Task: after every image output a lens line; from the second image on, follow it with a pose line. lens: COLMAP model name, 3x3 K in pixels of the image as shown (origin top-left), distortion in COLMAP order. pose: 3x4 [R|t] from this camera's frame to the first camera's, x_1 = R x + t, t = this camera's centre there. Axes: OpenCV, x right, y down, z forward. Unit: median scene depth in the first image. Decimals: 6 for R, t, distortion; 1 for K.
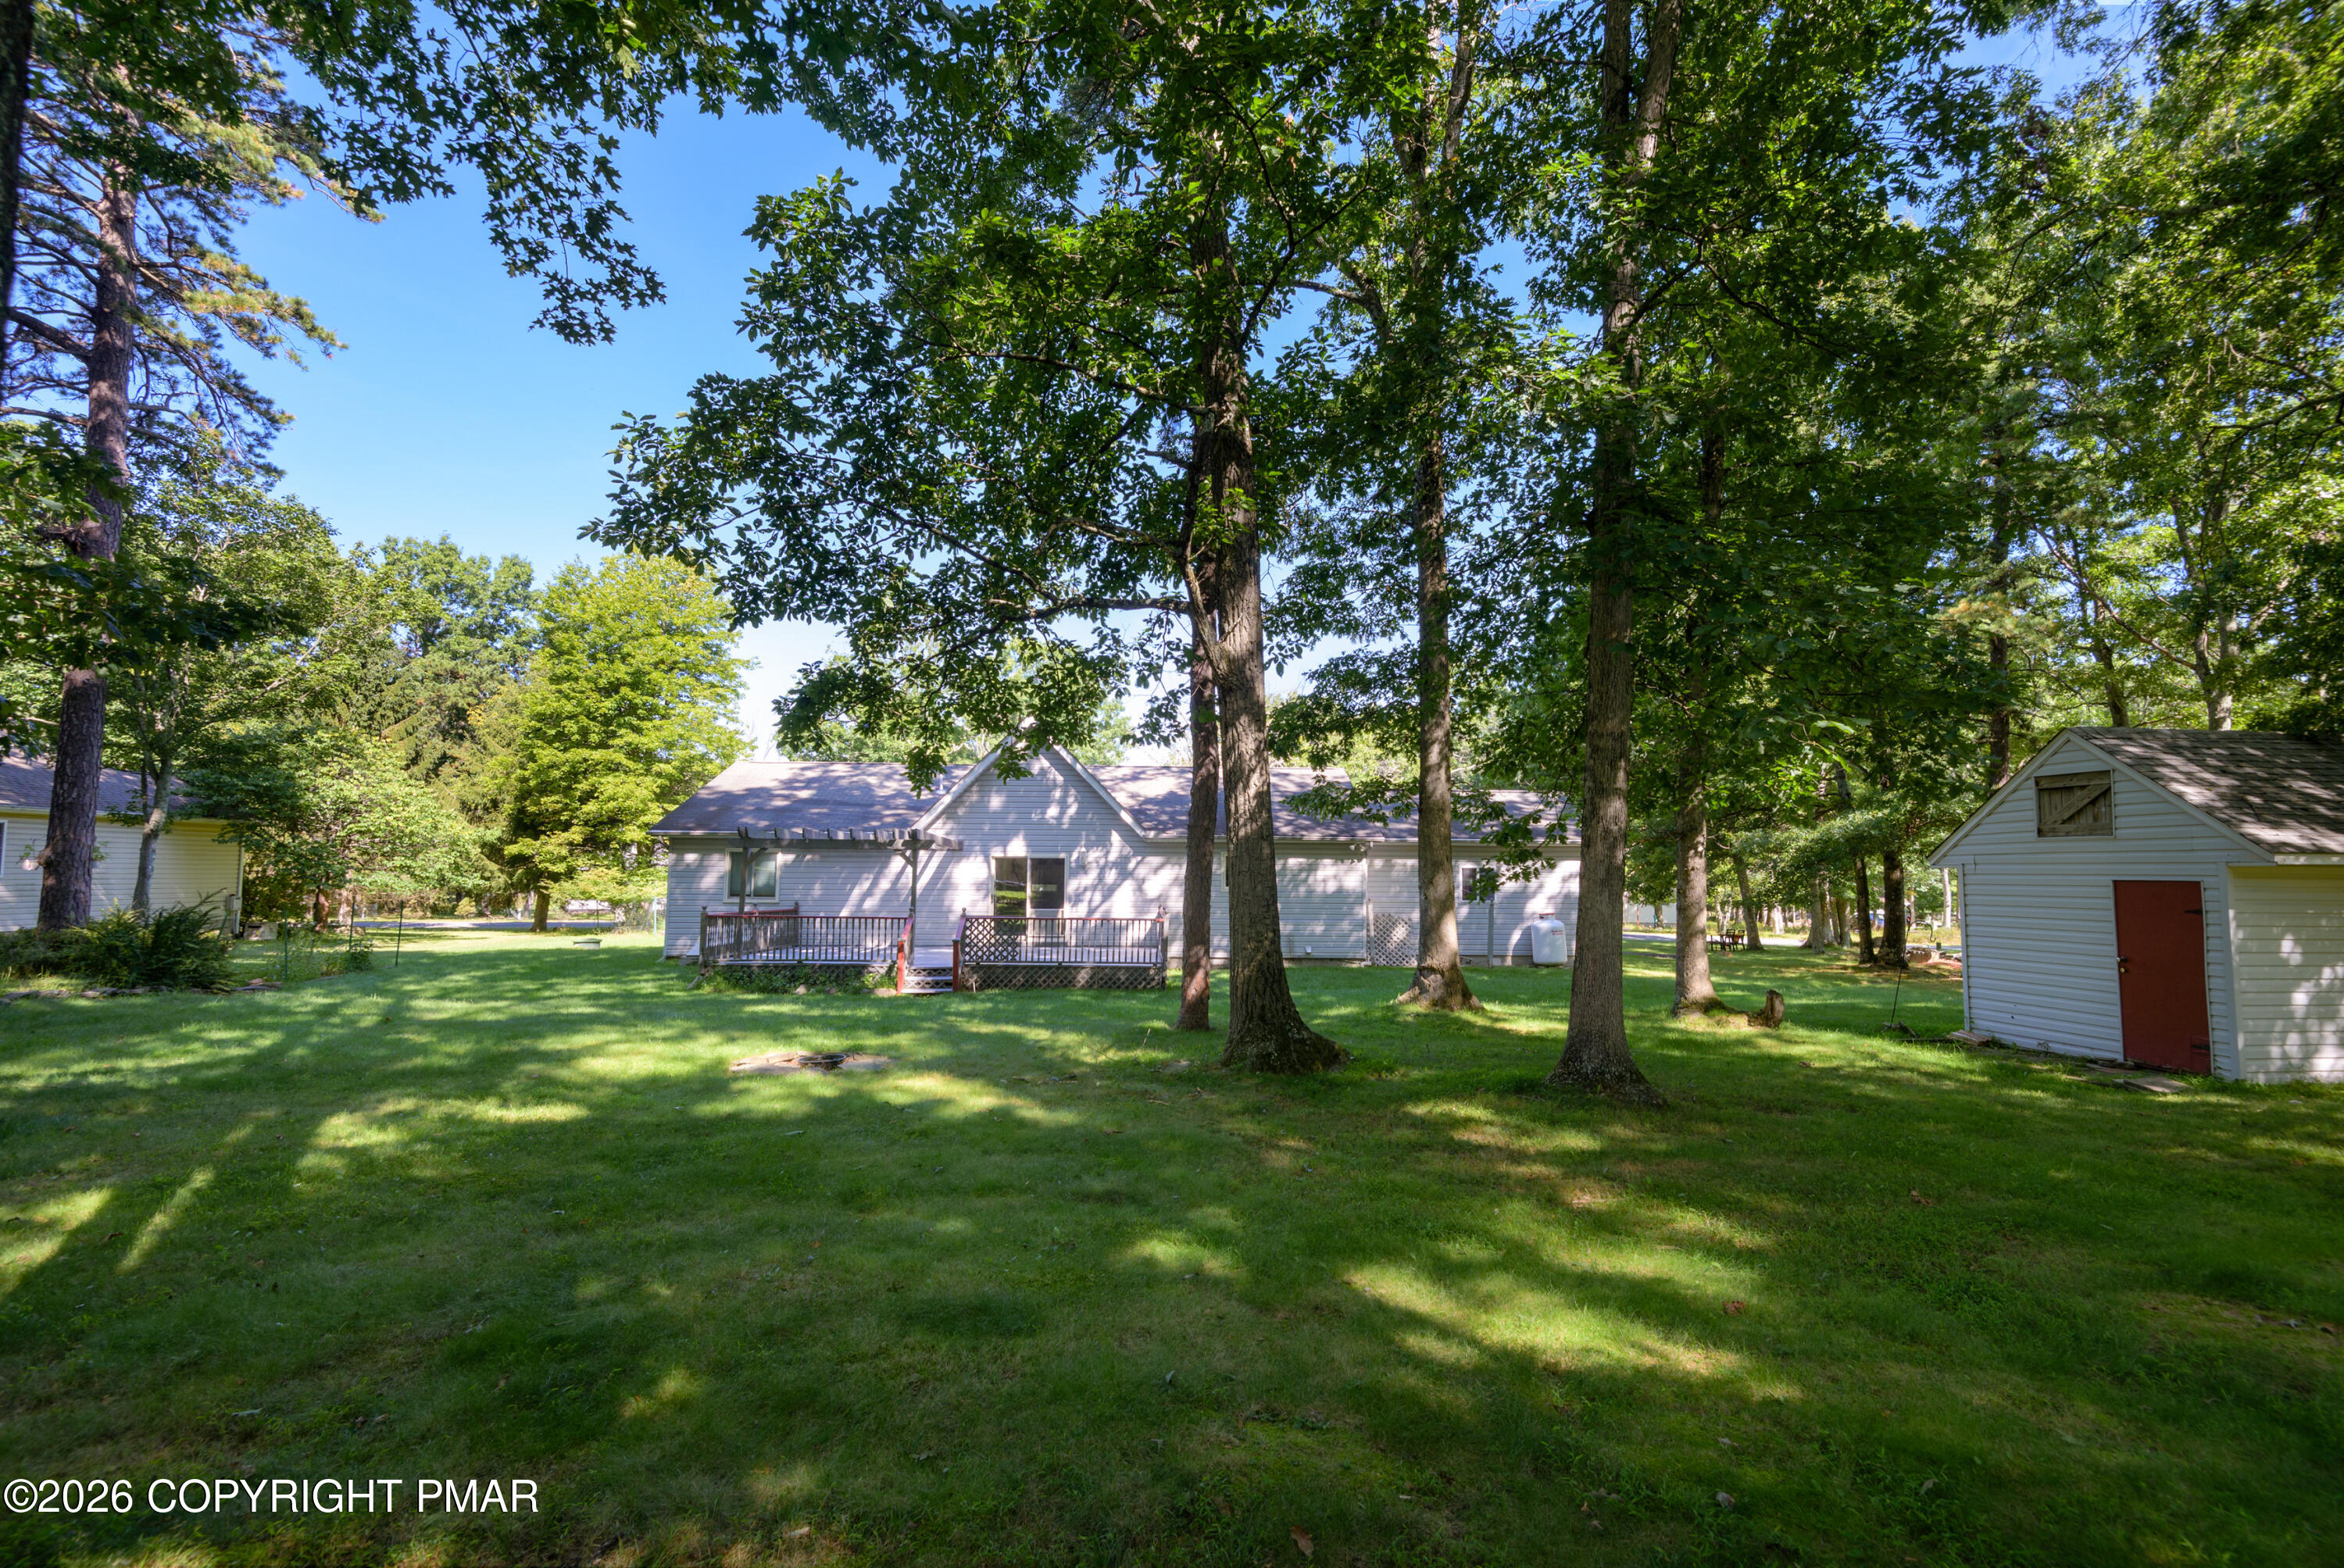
lens RADIAL K [[1077.1, 0, 1172.0], [0, 1077.1, 784.0], [0, 0, 1]] dist [0.023225, -0.000220]
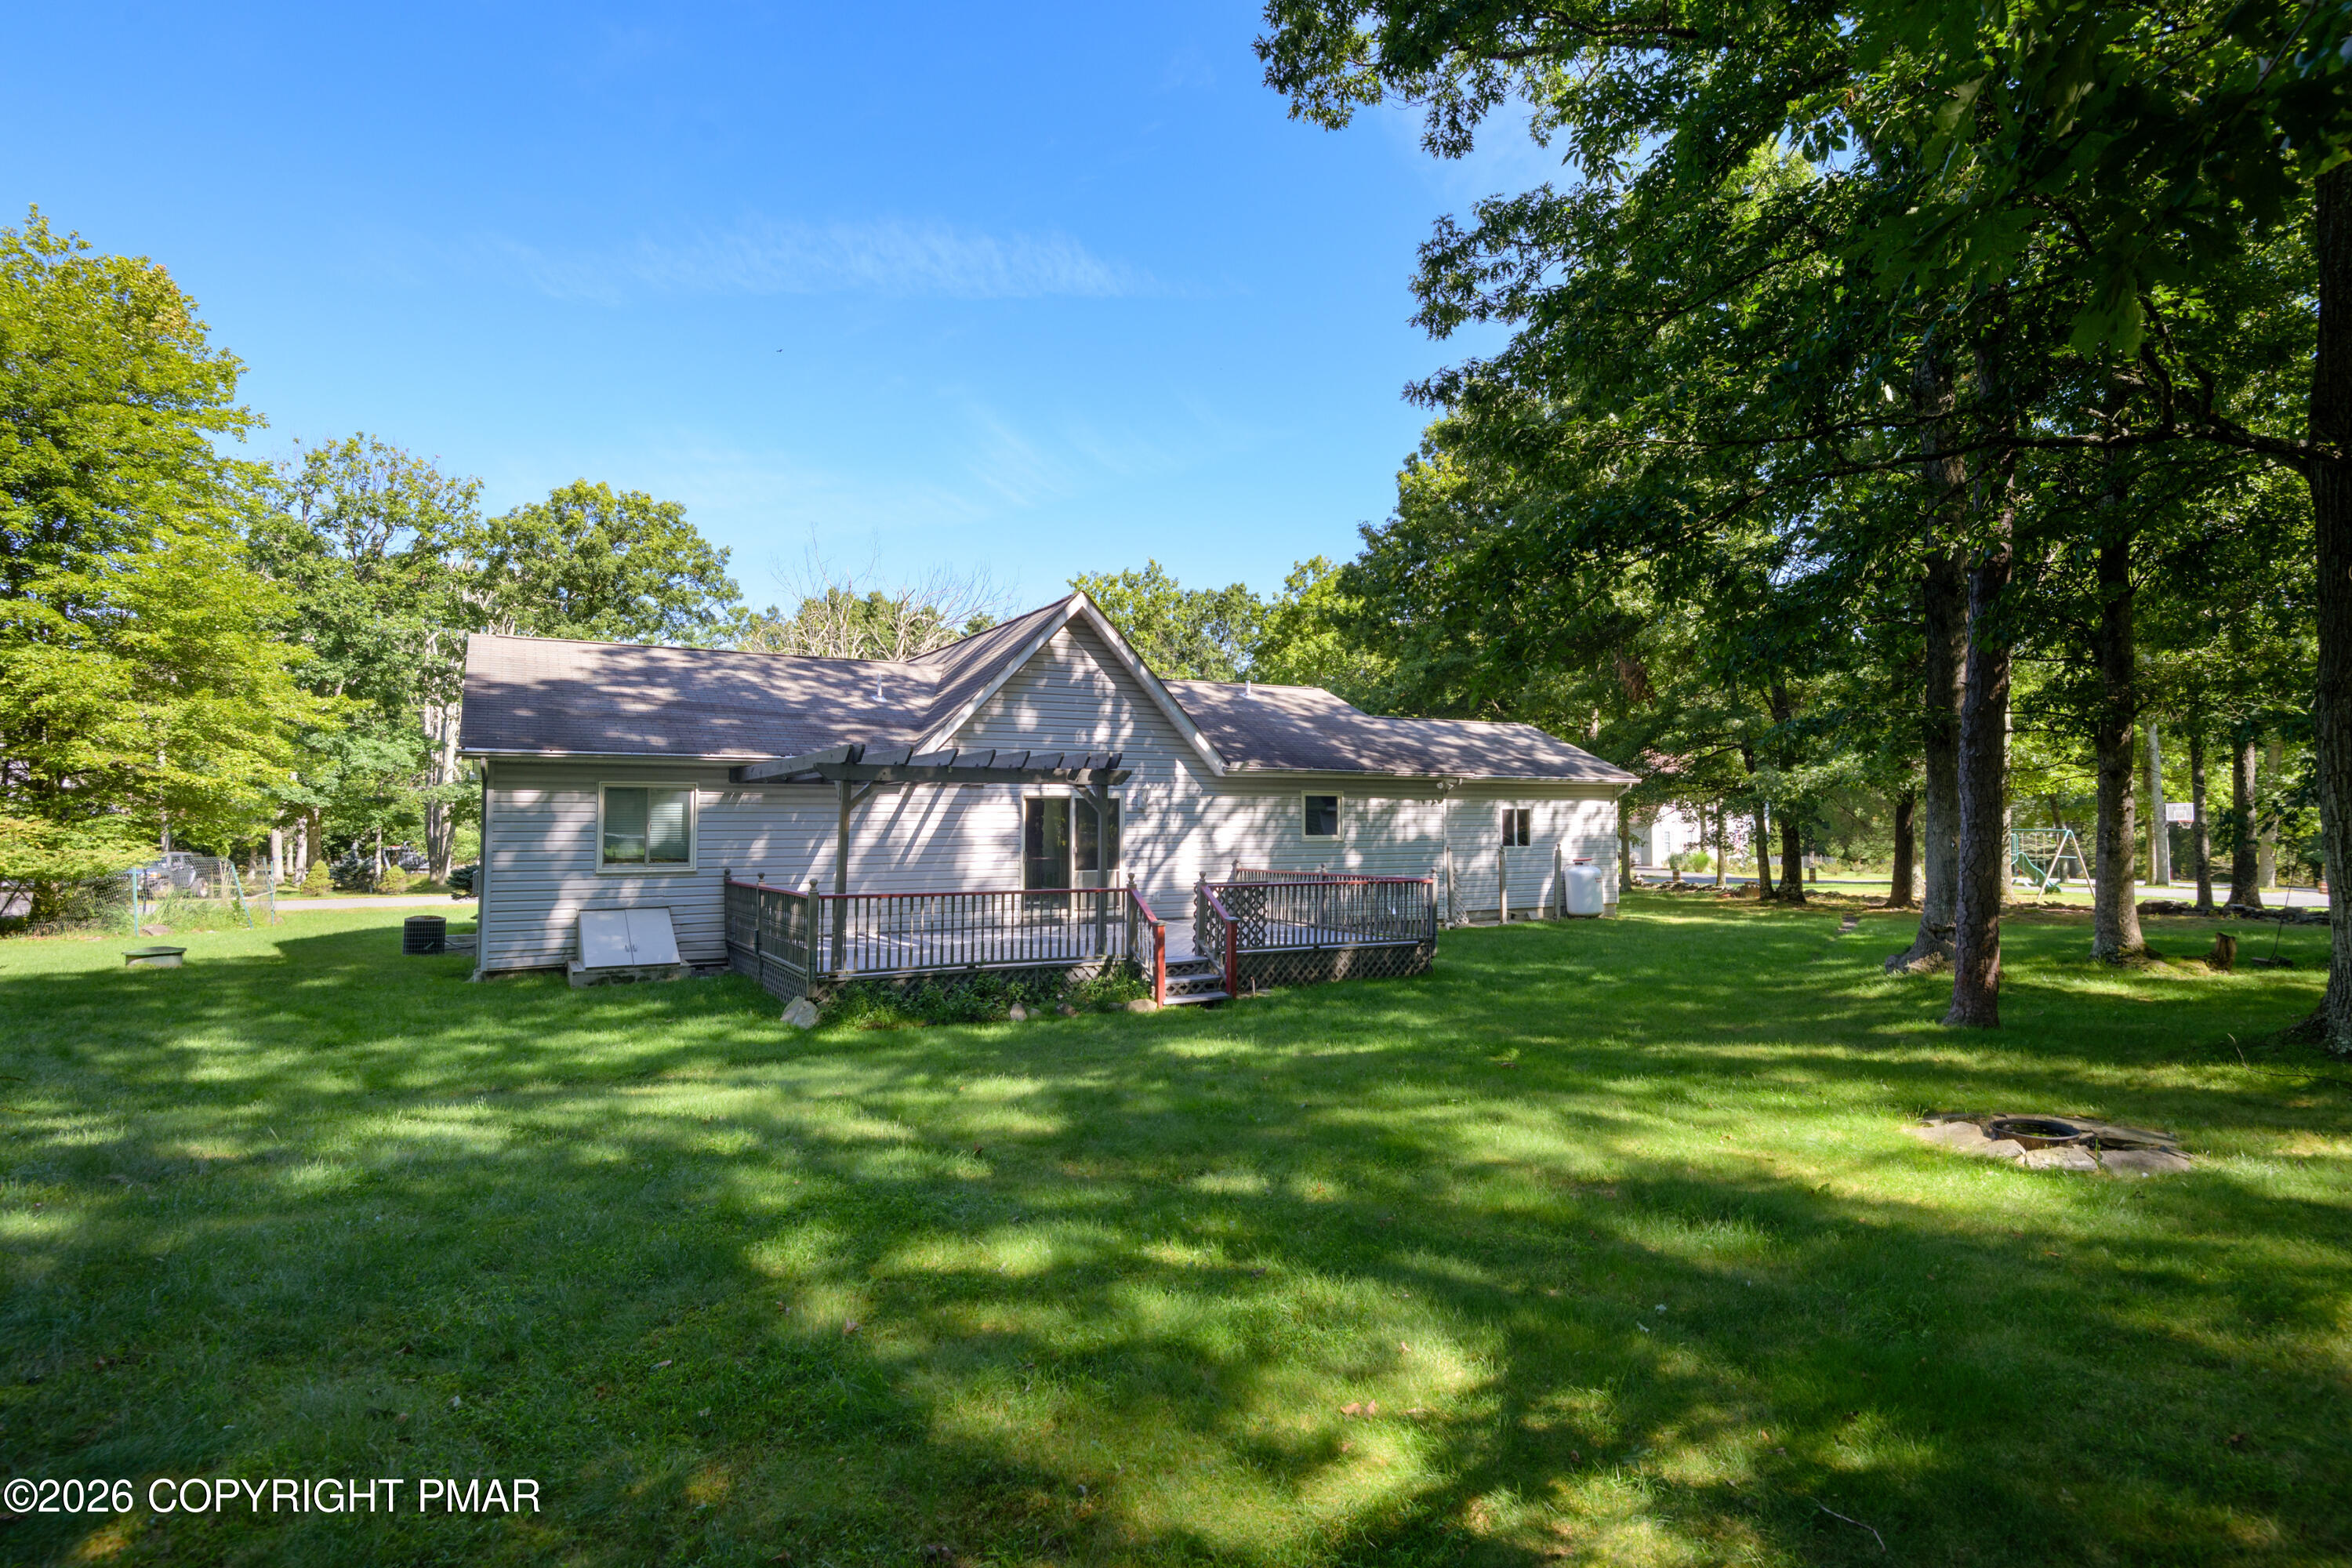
lens RADIAL K [[1200.0, 0, 1176.0], [0, 1200.0, 784.0], [0, 0, 1]] dist [0.038598, -0.030765]
pose [[0.881425, 0.005209, 0.472296, -0.441324], [-0.031497, 0.998362, 0.047770, 0.020060], [-0.471273, -0.056981, 0.880145, 0.283434]]
